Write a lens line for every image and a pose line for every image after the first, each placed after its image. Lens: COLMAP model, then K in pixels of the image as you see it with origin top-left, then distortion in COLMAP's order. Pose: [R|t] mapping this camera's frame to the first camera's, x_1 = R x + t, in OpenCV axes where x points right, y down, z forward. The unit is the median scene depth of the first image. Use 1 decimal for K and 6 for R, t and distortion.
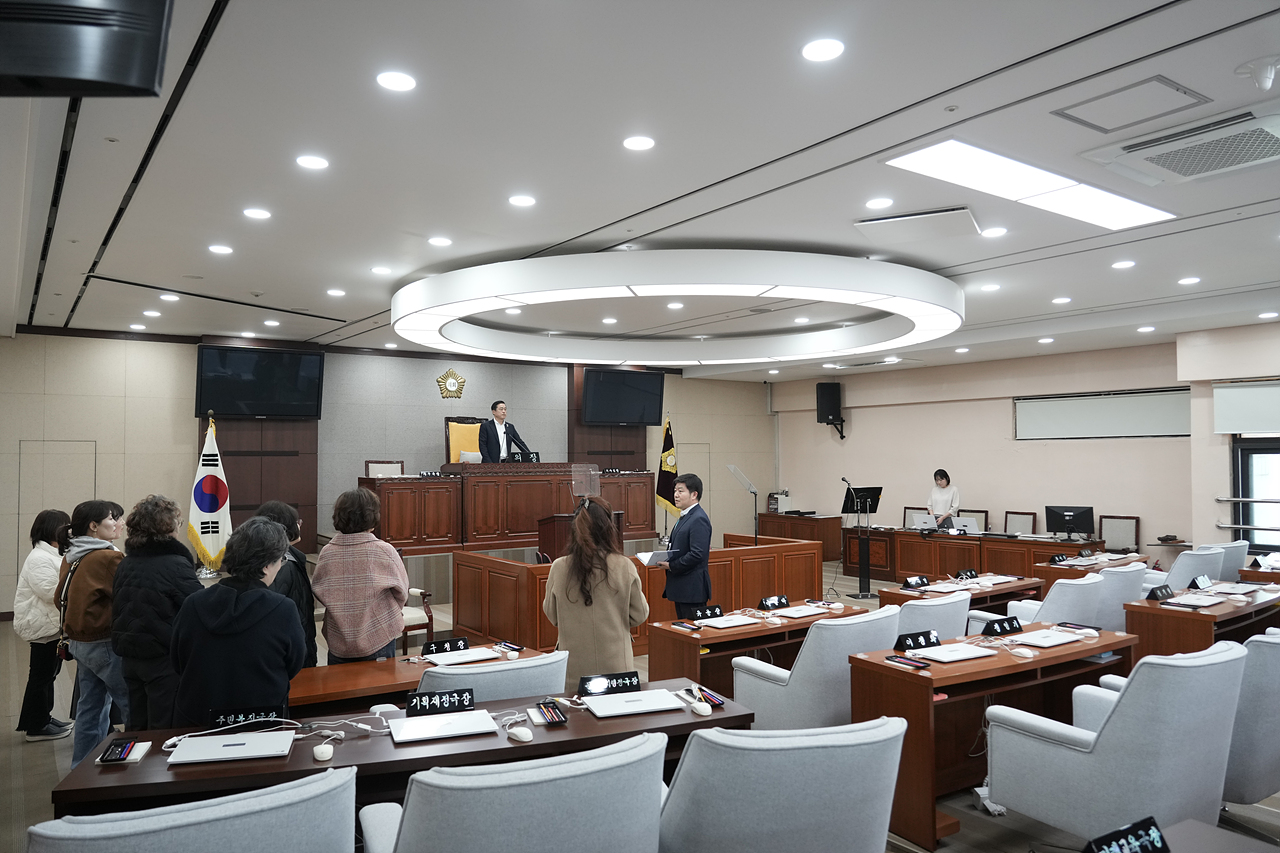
lens RADIAL K [[885.4, 0, 642.1], [0, 885.4, 425.1], [0, 0, 1]] dist [-0.045375, -0.004931]
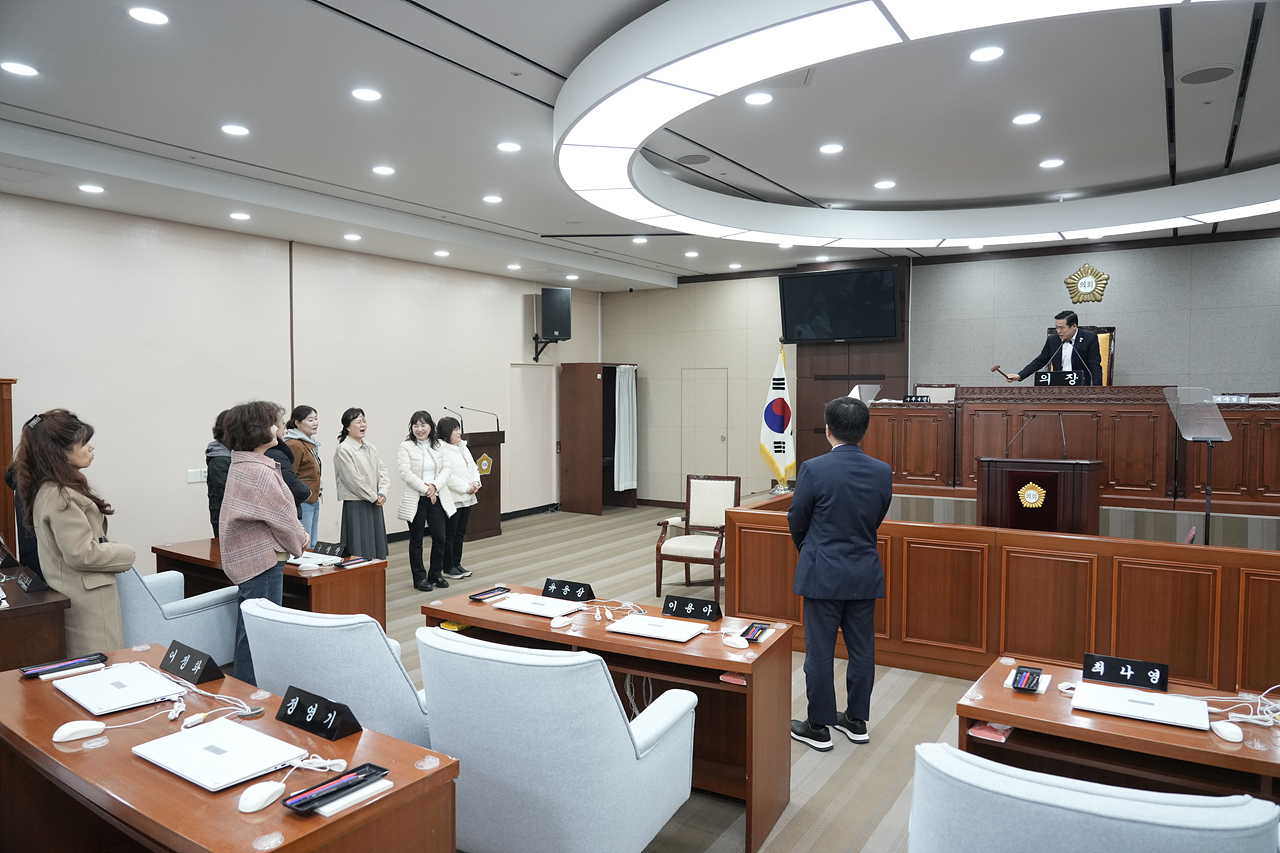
lens RADIAL K [[885.4, 0, 649.5], [0, 885.4, 436.1], [0, 0, 1]] dist [-0.045375, -0.004931]
pose [[0.313108, 0.049571, -0.948423, 0.463033], [0.030153, 0.997615, 0.062096, 0.031023], [0.949239, -0.048040, 0.310866, 0.499681]]
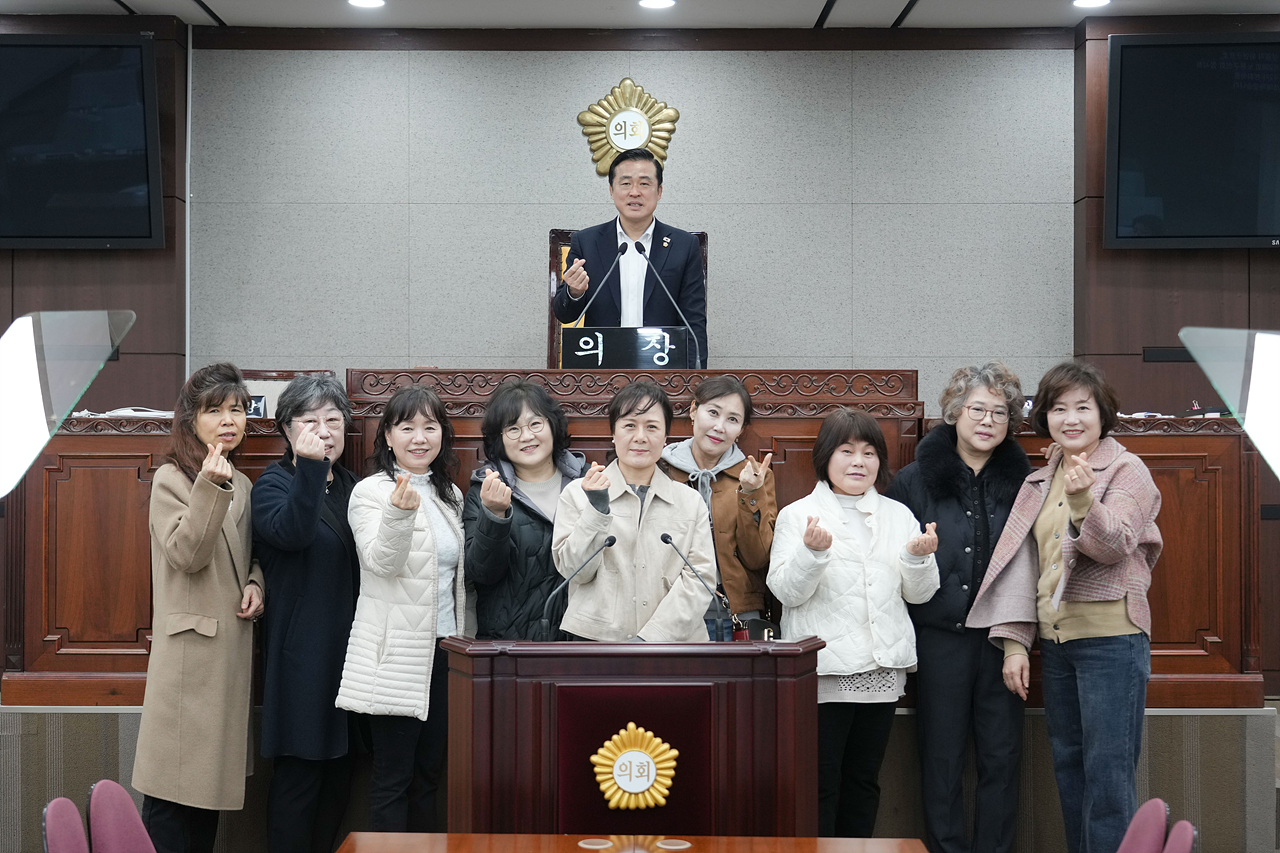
lens RADIAL K [[1614.7, 0, 628.0], [0, 1614.7, 419.0], [0, 0, 1]] dist [0.029900, 0.000000]
pose [[0.777900, 0.006266, -0.628357, 0.169507], [0.015210, 0.999470, 0.028796, 0.046827], [0.628204, -0.031958, 0.777392, 0.682385]]
